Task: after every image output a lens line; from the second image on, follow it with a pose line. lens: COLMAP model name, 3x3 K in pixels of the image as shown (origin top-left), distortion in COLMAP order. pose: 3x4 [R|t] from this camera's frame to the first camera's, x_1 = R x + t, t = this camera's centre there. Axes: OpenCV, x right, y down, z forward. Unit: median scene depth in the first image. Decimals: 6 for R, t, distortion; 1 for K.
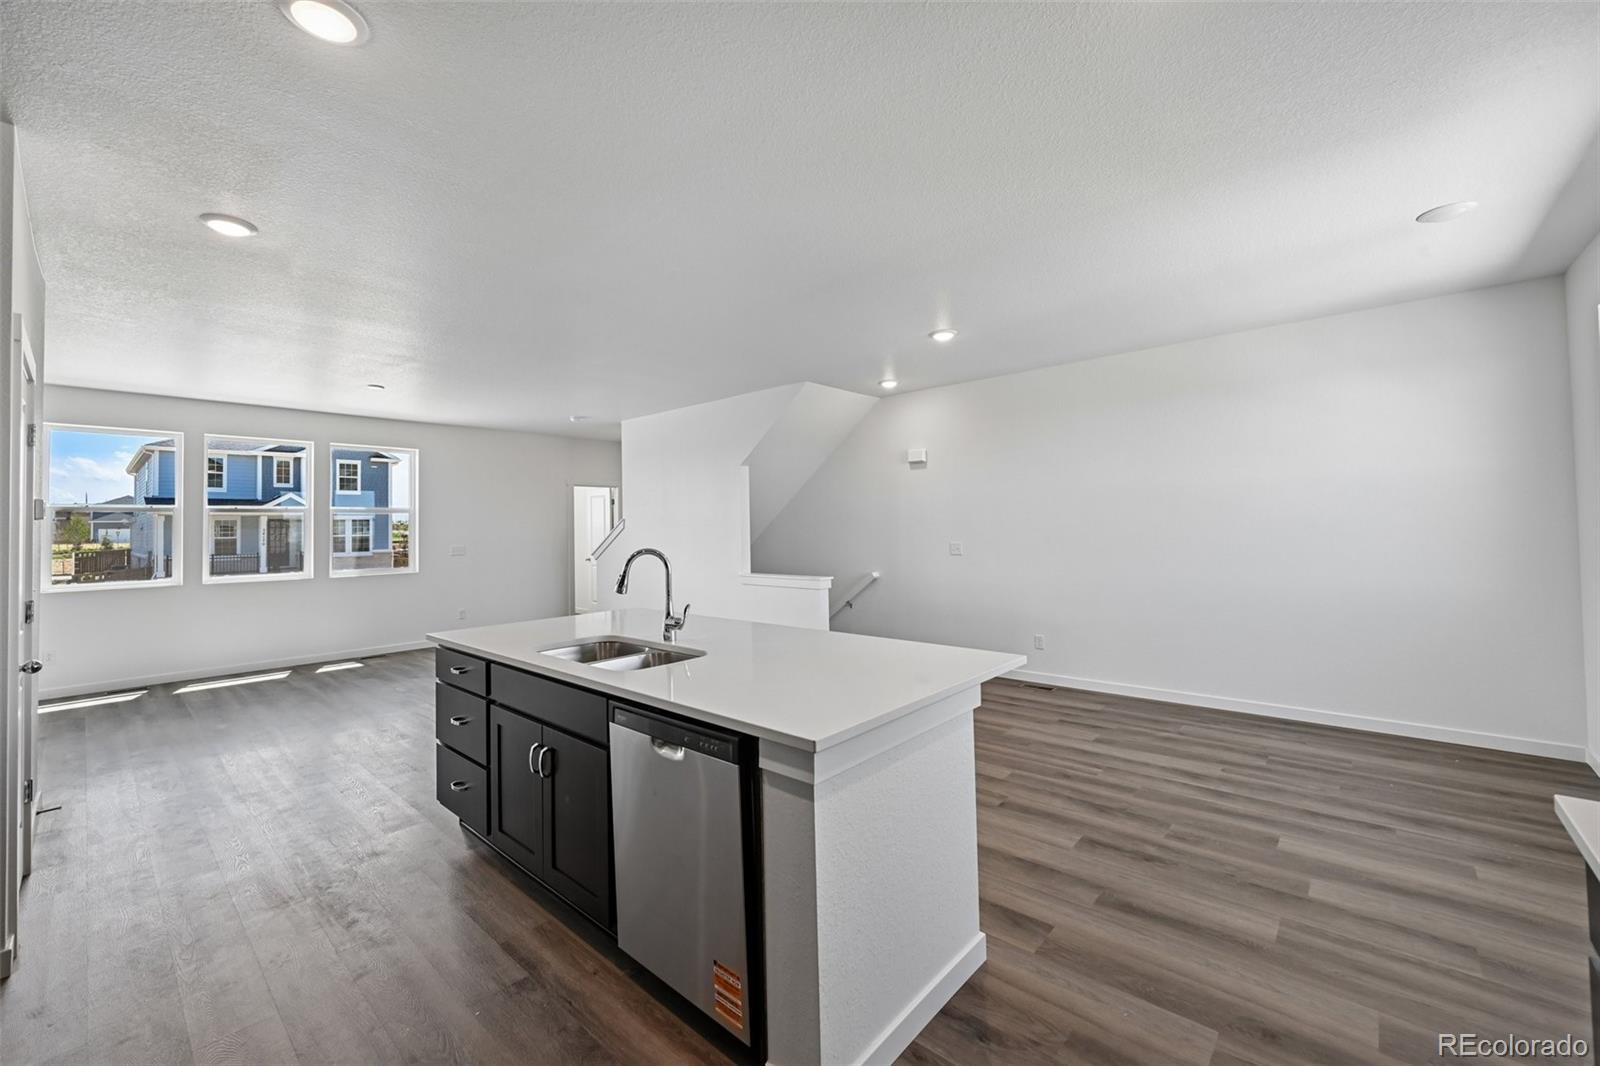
lens RADIAL K [[626.4, 0, 823.8], [0, 626.4, 516.9], [0, 0, 1]] dist [-0.002193, 0.000044]
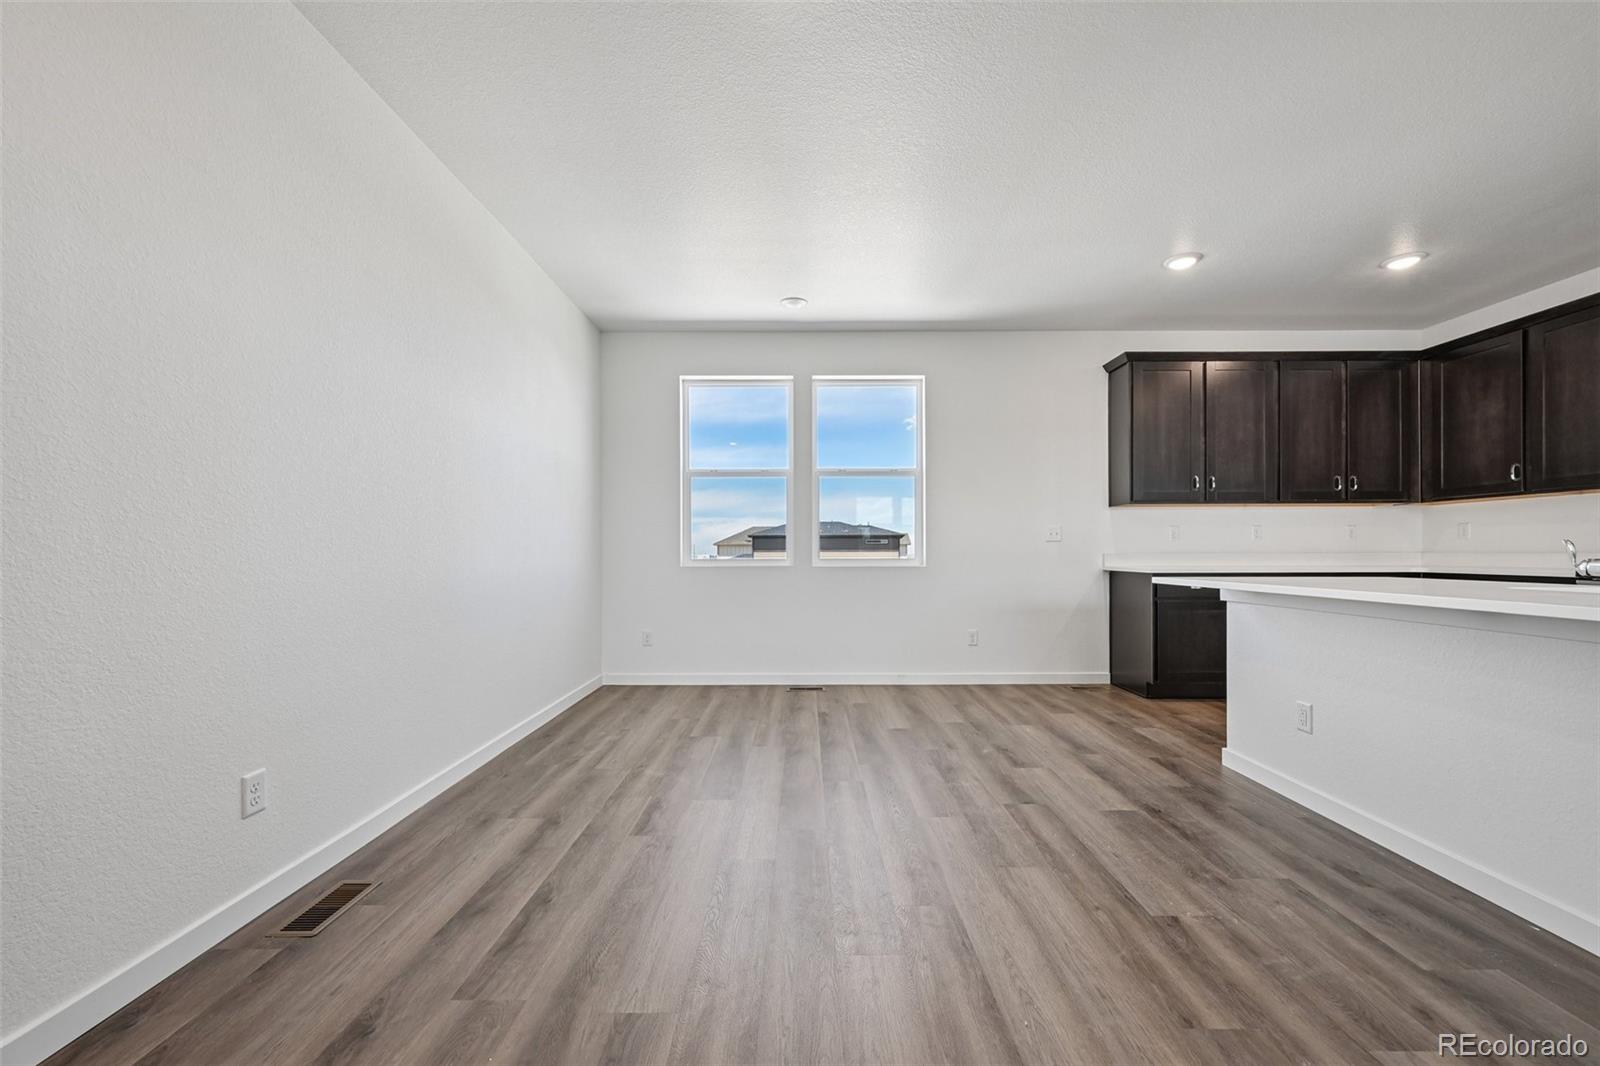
lens RADIAL K [[626.4, 0, 805.8], [0, 626.4, 551.0], [0, 0, 1]] dist [-0.002193, 0.000044]
pose [[-0.643197, 0.016783, 0.765517, -0.128037], [-0.000893, 0.999743, -0.022668, 0.106853], [-0.765700, -0.015263, -0.643016, 1.333014]]
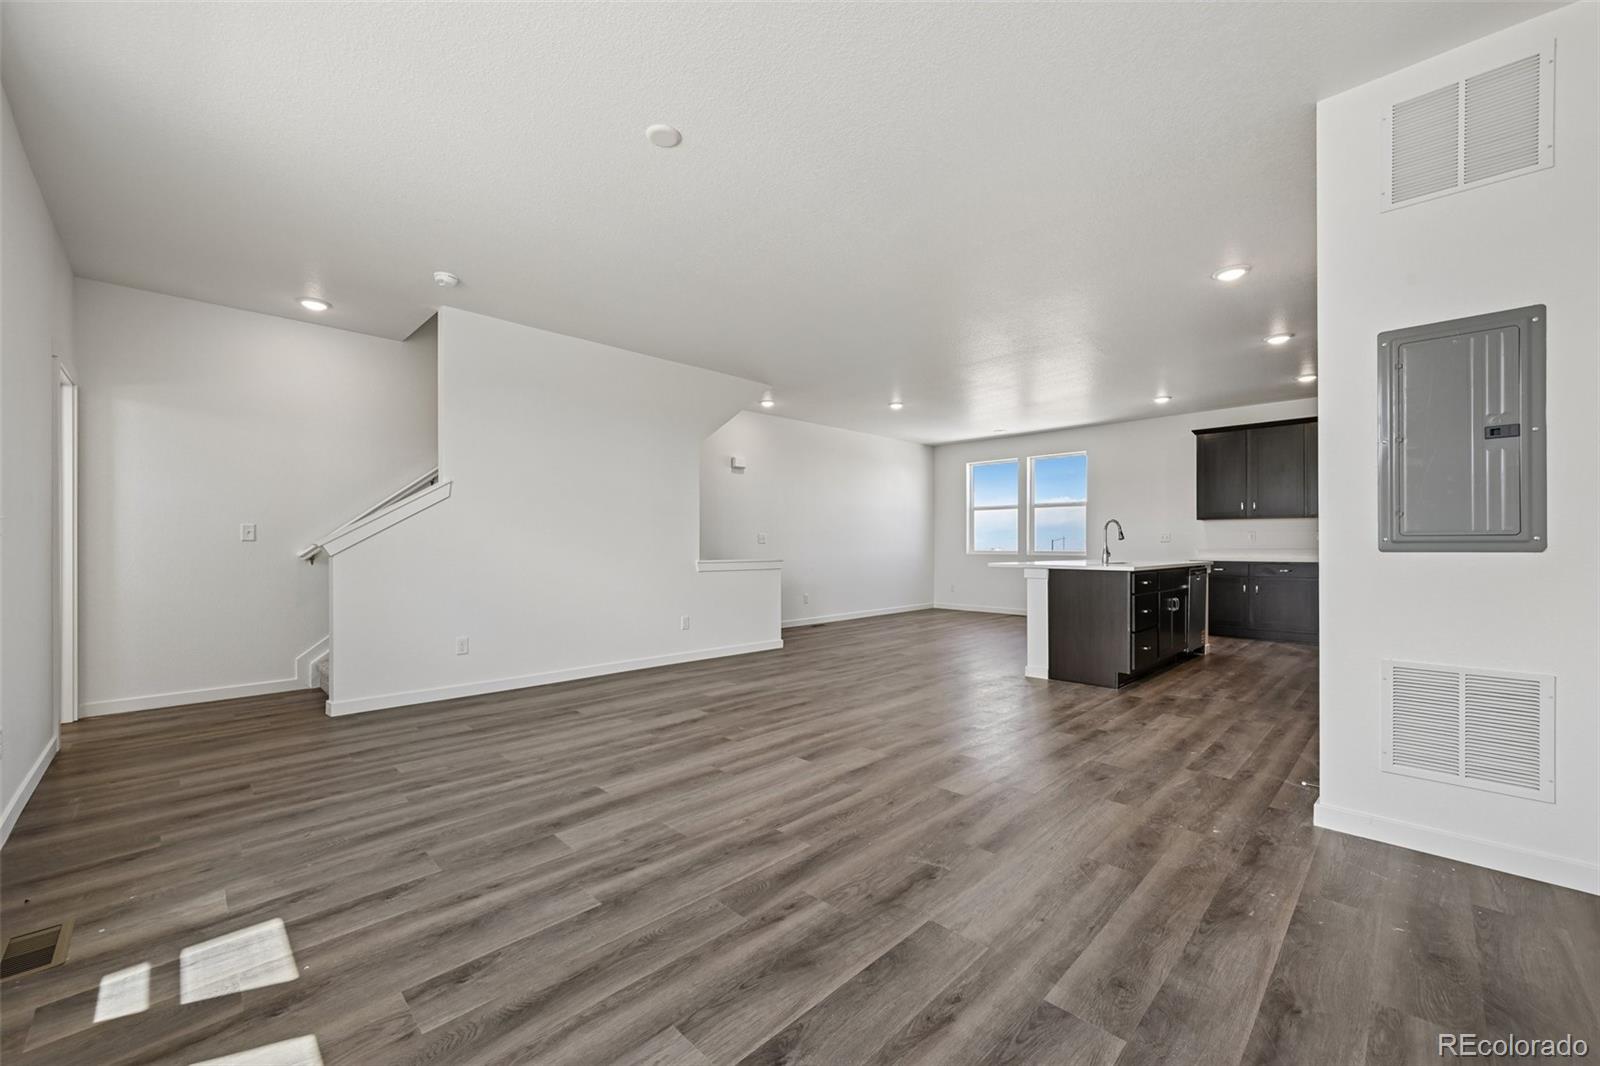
lens RADIAL K [[626.4, 0, 800.5], [0, 626.4, 543.6], [0, 0, 1]] dist [-0.002193, 0.000044]
pose [[0.084921, 0.018321, 0.996219, -1.580382], [-0.017934, 0.999697, -0.016856, 0.120536], [-0.996226, -0.016435, 0.085224, 1.187555]]
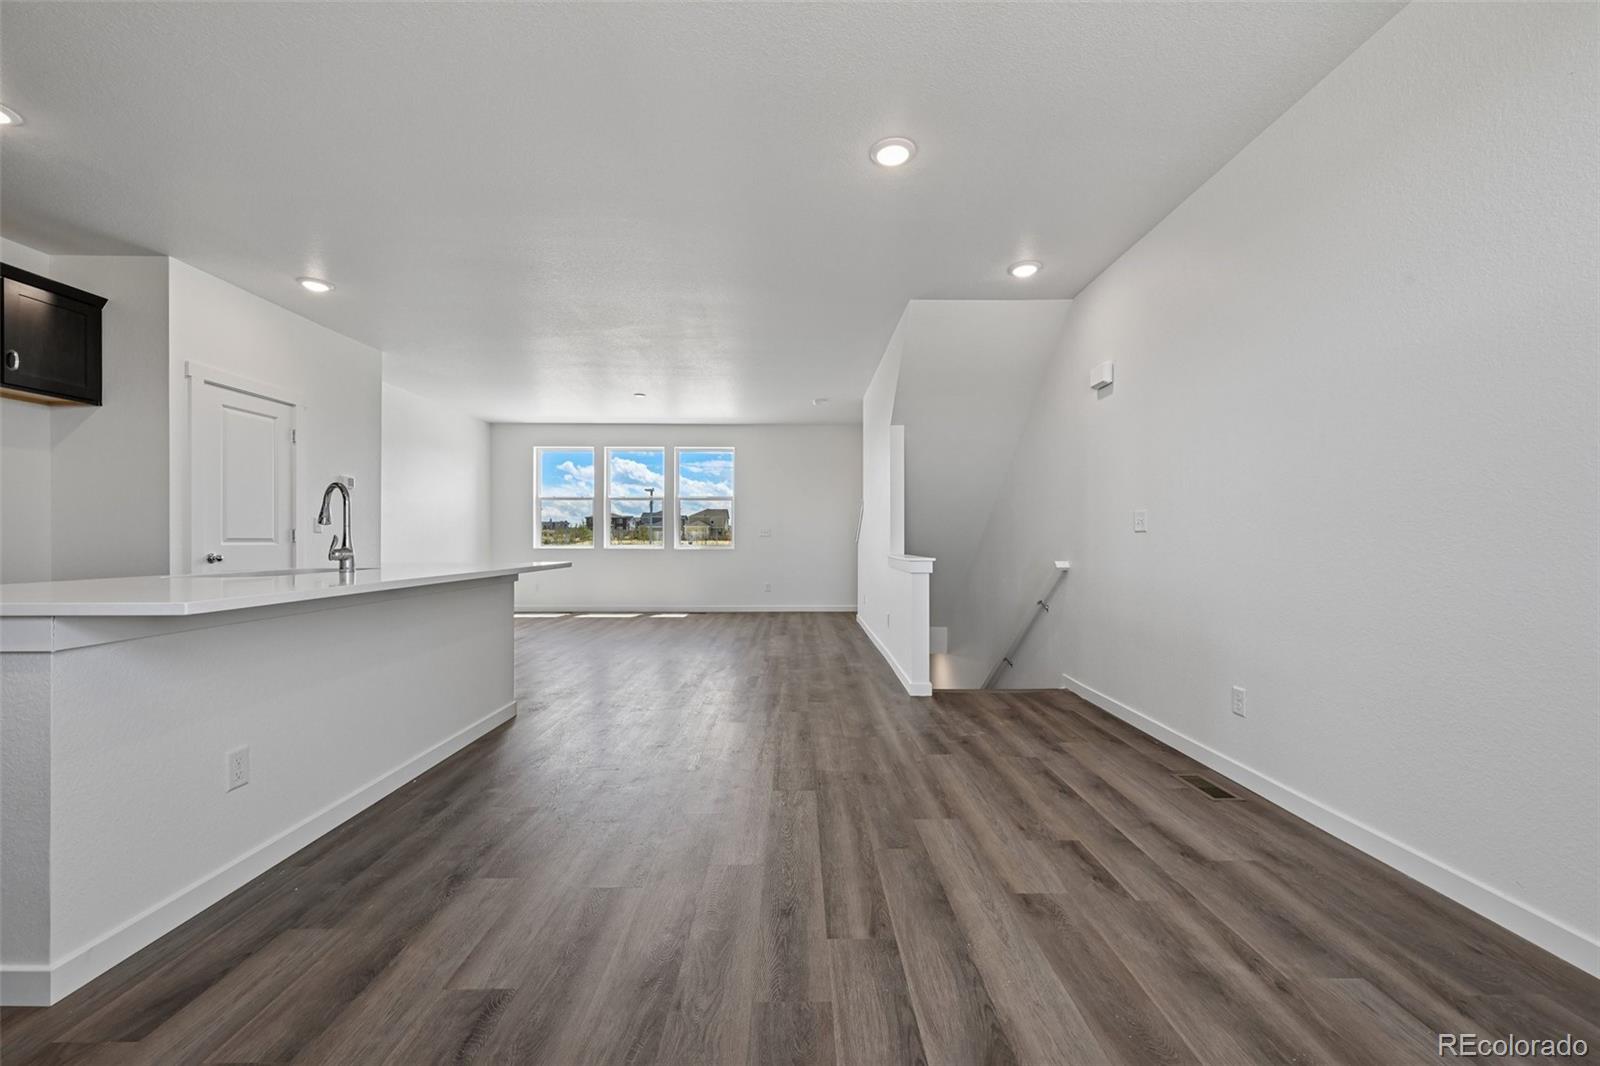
lens RADIAL K [[626.4, 0, 816.6], [0, 626.4, 543.9], [0, 0, 1]] dist [-0.002193, 0.000044]
pose [[0.667899, 0.020589, -0.743967, 0.655140], [0.002526, 0.999549, 0.029930, 0.079269], [0.744248, -0.021869, 0.667546, 0.567487]]
